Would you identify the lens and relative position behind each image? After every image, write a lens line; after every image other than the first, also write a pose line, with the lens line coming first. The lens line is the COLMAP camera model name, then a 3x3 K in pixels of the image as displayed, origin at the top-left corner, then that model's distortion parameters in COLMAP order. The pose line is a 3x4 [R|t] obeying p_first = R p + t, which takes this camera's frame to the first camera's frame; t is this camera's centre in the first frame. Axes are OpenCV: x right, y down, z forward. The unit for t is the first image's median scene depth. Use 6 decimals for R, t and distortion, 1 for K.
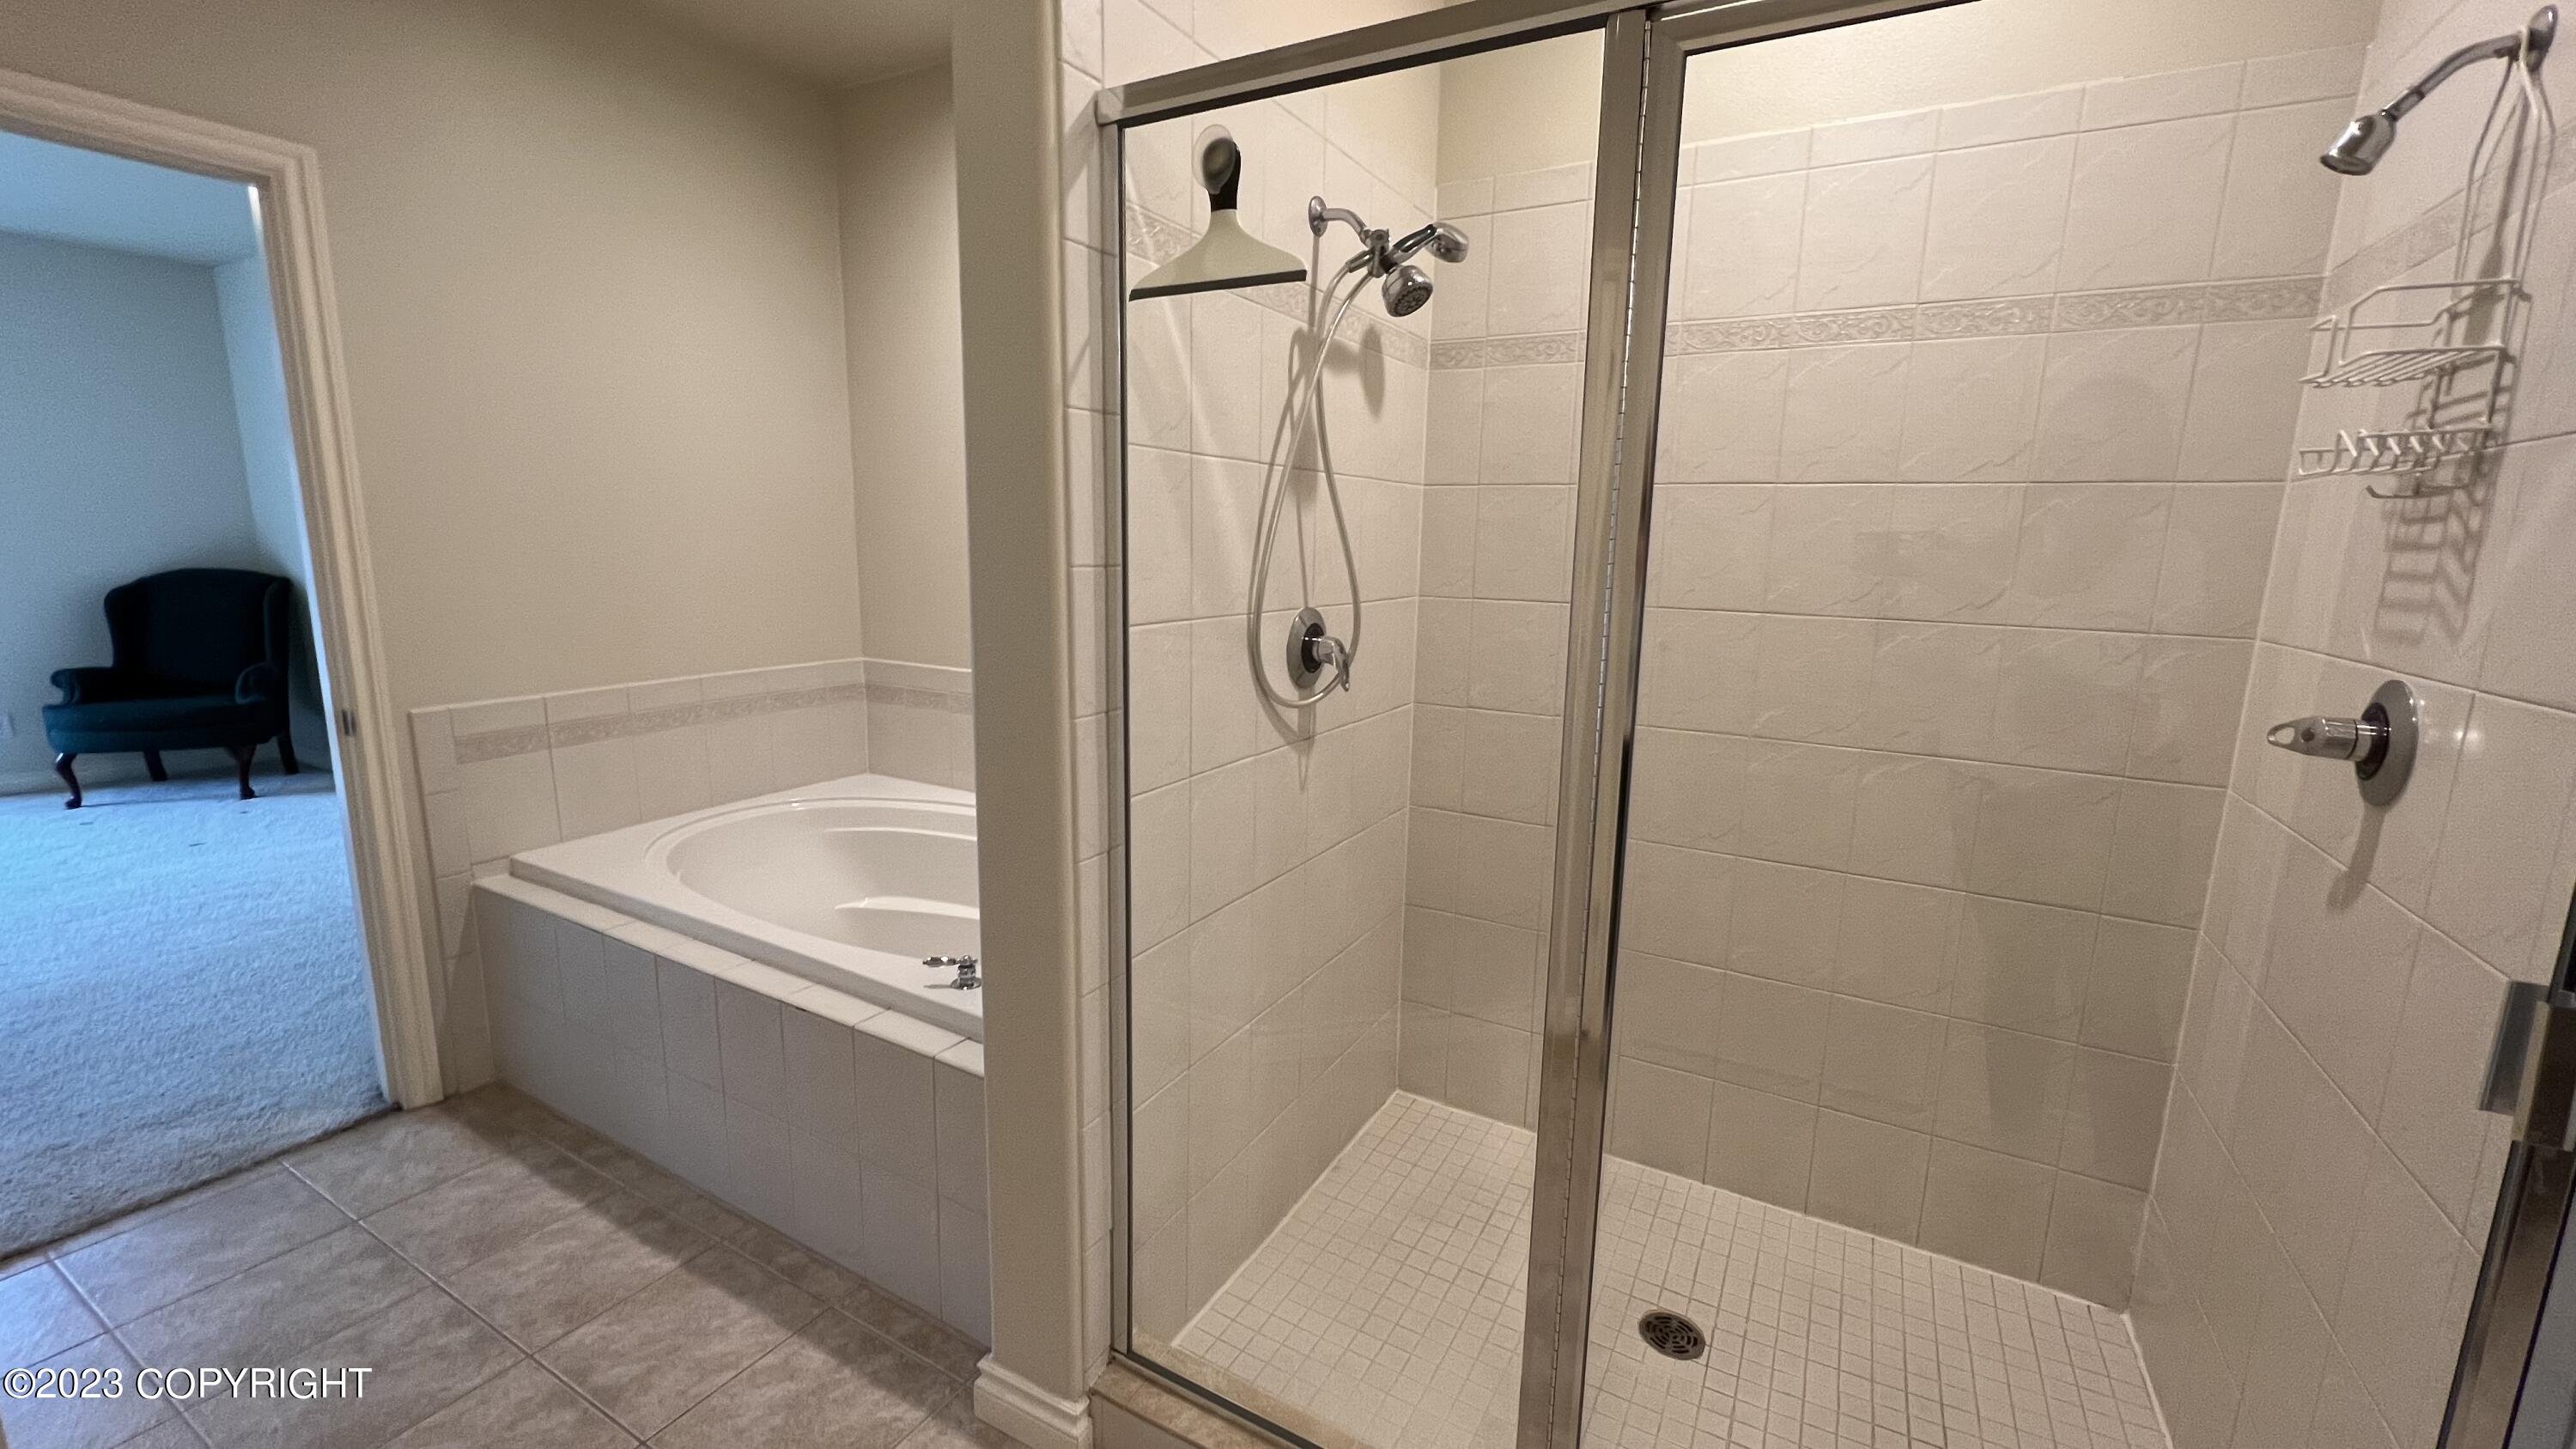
lens RADIAL K [[1029.2, 0, 1287.0], [0, 1029.2, 721.4], [0, 0, 1]] dist [-0.000679, 0.000412]
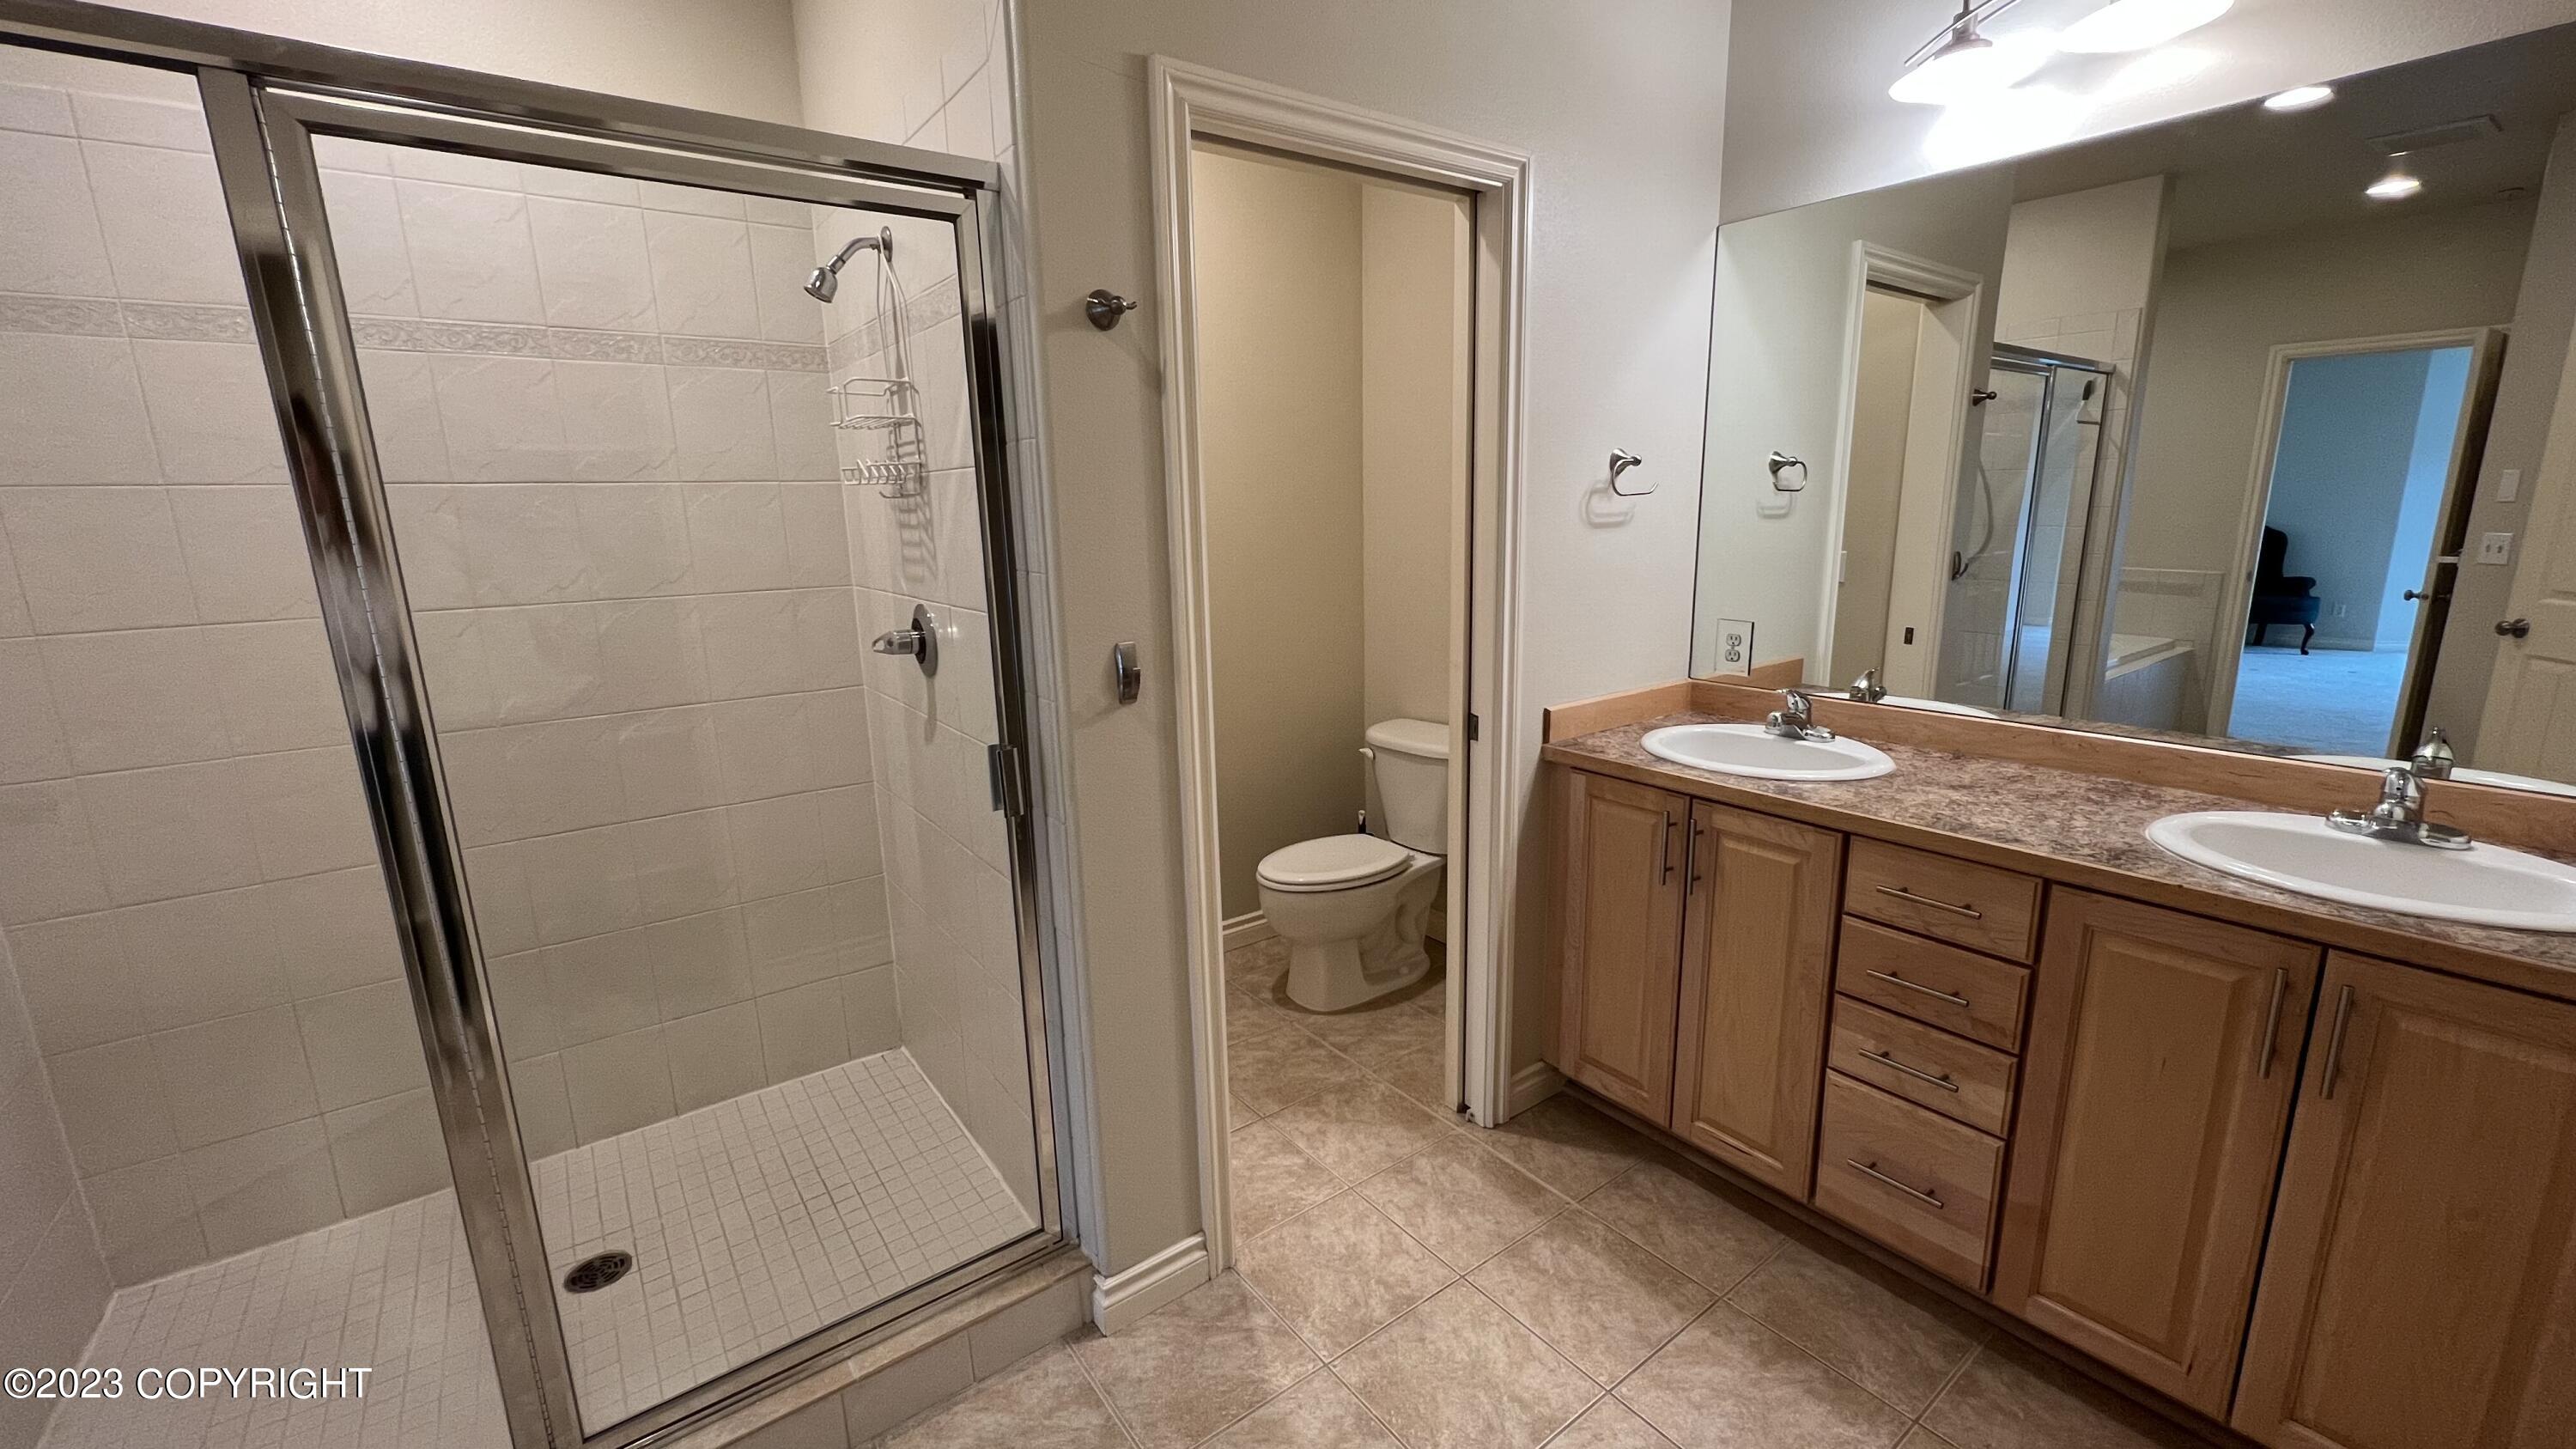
lens RADIAL K [[1029.2, 0, 1290.2], [0, 1029.2, 726.9], [0, 0, 1]] dist [-0.000679, 0.000412]
pose [[0.405364, -0.223173, 0.886495, -0.251327], [0.191128, 0.969001, 0.156547, 0.008186], [-0.893952, 0.105976, 0.435452, -0.289913]]
